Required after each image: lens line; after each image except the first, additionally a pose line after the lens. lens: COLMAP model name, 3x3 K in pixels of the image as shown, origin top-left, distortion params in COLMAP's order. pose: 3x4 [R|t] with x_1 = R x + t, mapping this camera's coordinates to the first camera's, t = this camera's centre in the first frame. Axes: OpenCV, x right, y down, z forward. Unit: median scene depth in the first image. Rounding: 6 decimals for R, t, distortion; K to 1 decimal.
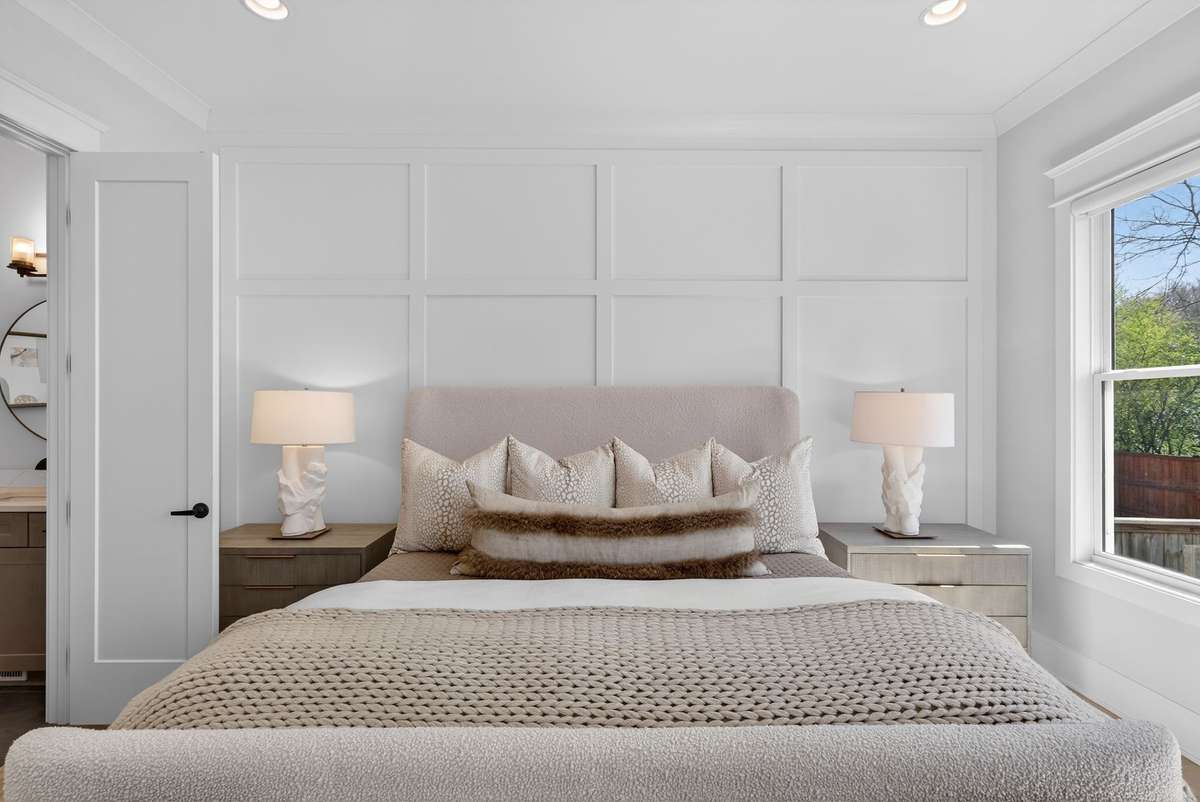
lens RADIAL K [[480.8, 0, 600.0], [0, 480.8, 401.0], [0, 0, 1]] dist [-0.027701, 0.013348]
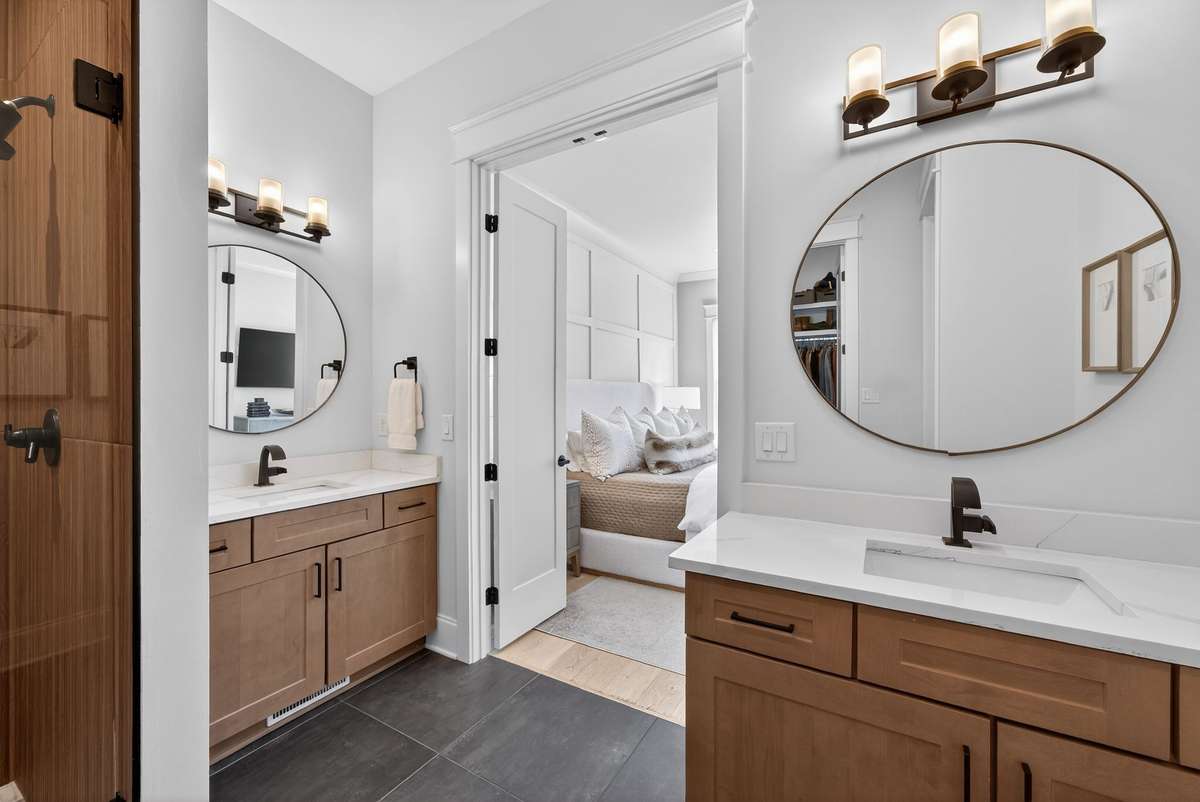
lens RADIAL K [[480.8, 0, 600.0], [0, 480.8, 401.0], [0, 0, 1]] dist [-0.027701, 0.013348]
pose [[0.530053, -0.010554, 0.847899, -1.689487], [-0.001640, 0.999908, 0.013471, 0.020584], [-0.847963, -0.008531, 0.529987, 0.095522]]
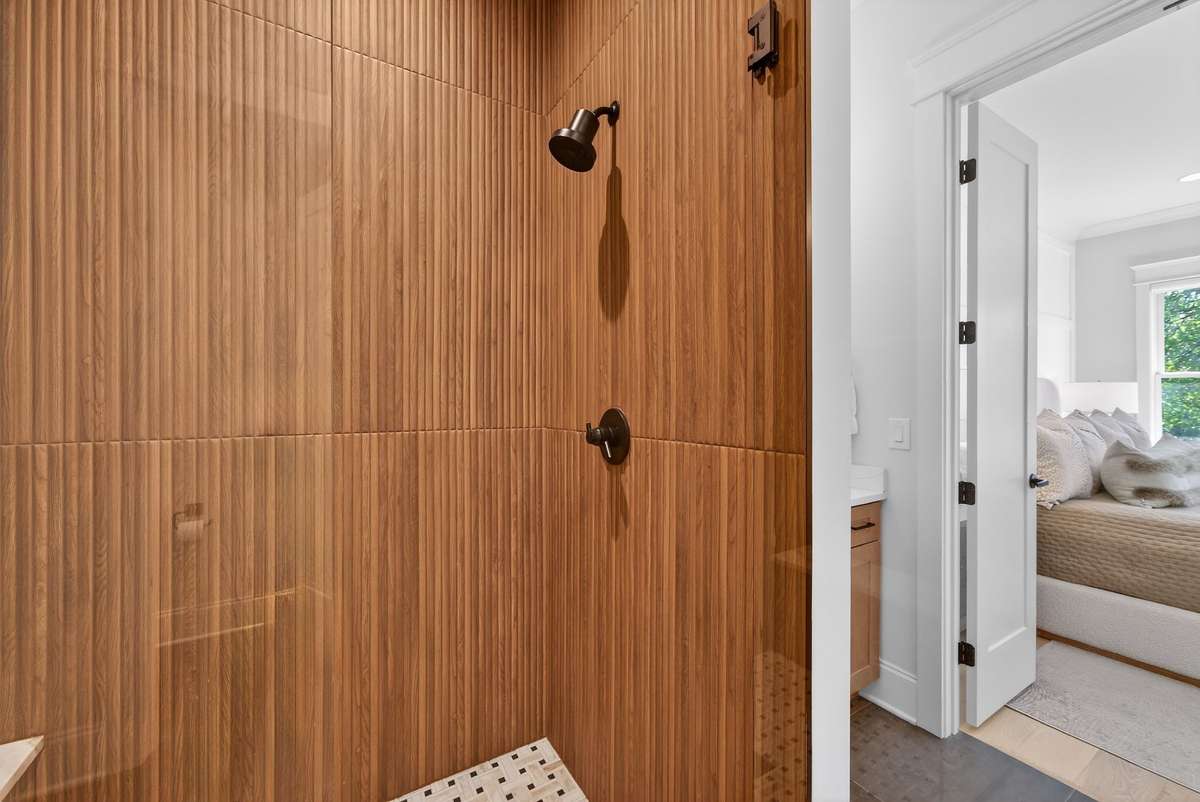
lens RADIAL K [[480.8, 0, 600.0], [0, 480.8, 401.0], [0, 0, 1]] dist [-0.027701, 0.013348]
pose [[0.869556, -0.010254, 0.493727, -1.854890], [0.008946, 0.999947, 0.005012, 0.026622], [-0.493753, 0.000059, 0.869602, 0.454459]]
